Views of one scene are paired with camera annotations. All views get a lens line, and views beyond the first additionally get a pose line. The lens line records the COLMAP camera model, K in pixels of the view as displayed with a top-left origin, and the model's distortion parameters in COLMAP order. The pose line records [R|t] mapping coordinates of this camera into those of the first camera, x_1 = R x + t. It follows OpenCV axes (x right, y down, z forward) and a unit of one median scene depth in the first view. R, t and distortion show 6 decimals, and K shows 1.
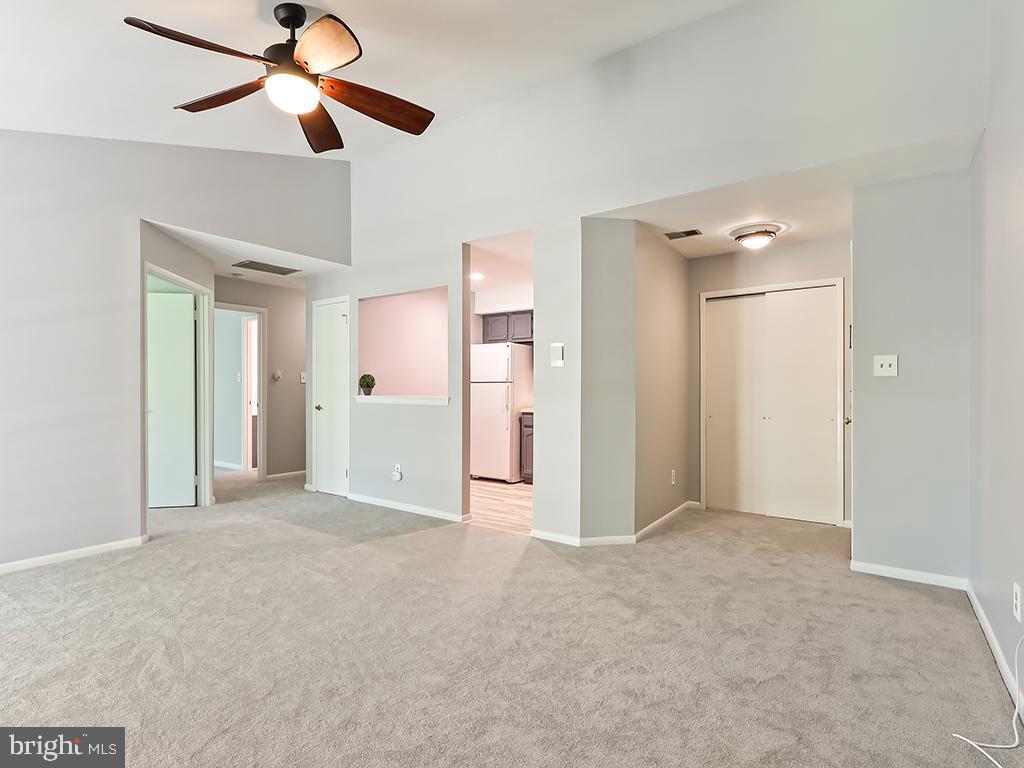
lens RADIAL K [[517.0, 0, 504.4], [0, 517.0, 387.3], [0, 0, 1]] dist [-0.008162, 0.002996]
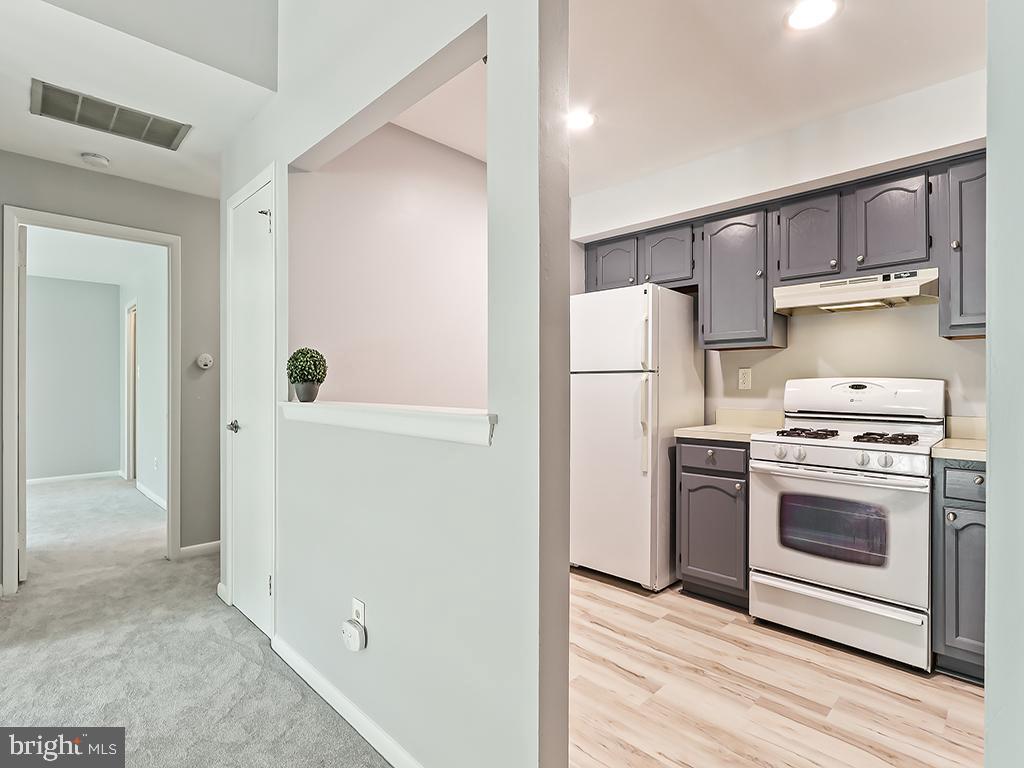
lens RADIAL K [[517.0, 0, 509.6], [0, 517.0, 383.7], [0, 0, 1]] dist [-0.008162, 0.002996]
pose [[0.986403, -0.001399, -0.164338, -0.040236], [0.001121, 0.999998, -0.001782, 0.002206], [0.164340, 0.001573, 0.986403, 0.581036]]
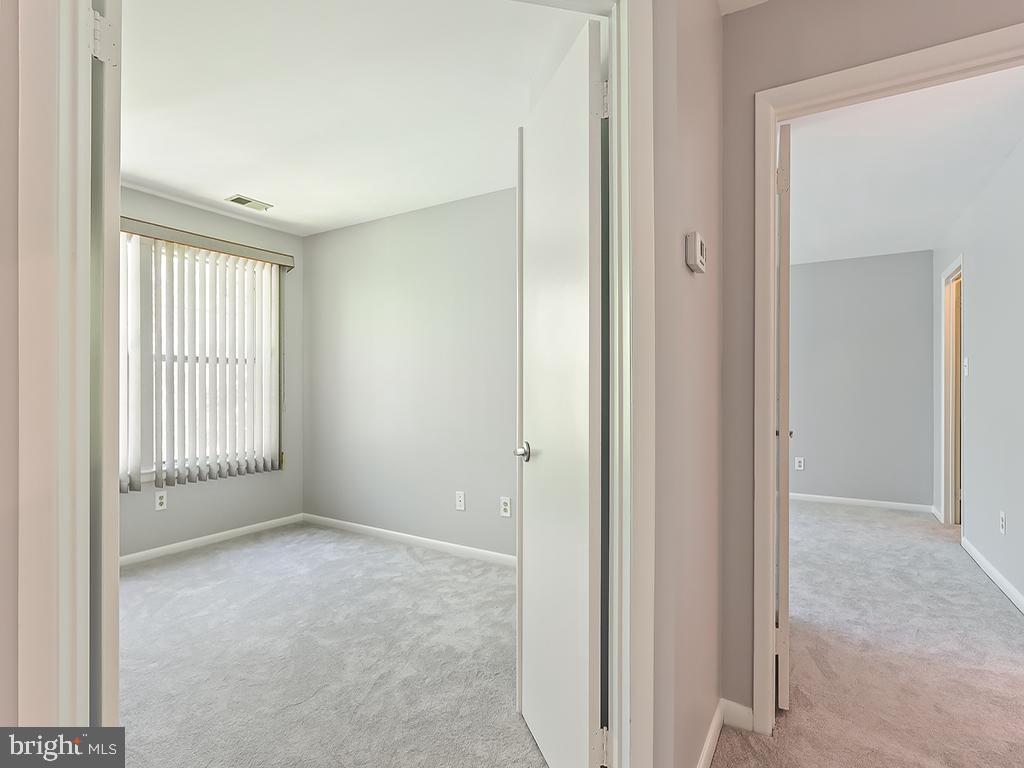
lens RADIAL K [[517.0, 0, 493.4], [0, 517.0, 389.2], [0, 0, 1]] dist [-0.008162, 0.002996]
pose [[0.062625, 0.001952, -0.998035, -0.302350], [0.000392, 0.999998, 0.001980, 0.002405], [0.998037, -0.000515, 0.062624, 0.811466]]
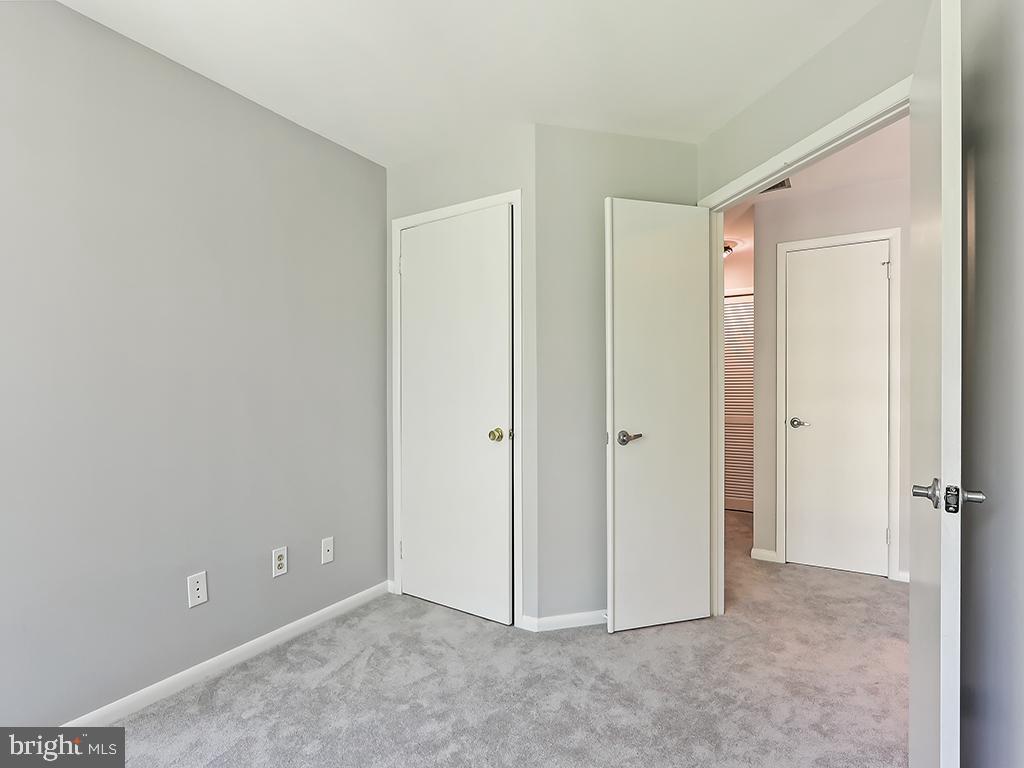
lens RADIAL K [[517.0, 0, 517.4], [0, 517.0, 398.7], [0, 0, 1]] dist [-0.008162, 0.002996]
pose [[0.997306, -0.007225, 0.073001, -0.721499], [0.005961, 0.999829, 0.017523, -0.000735], [-0.073115, -0.017041, 0.997178, 0.428743]]
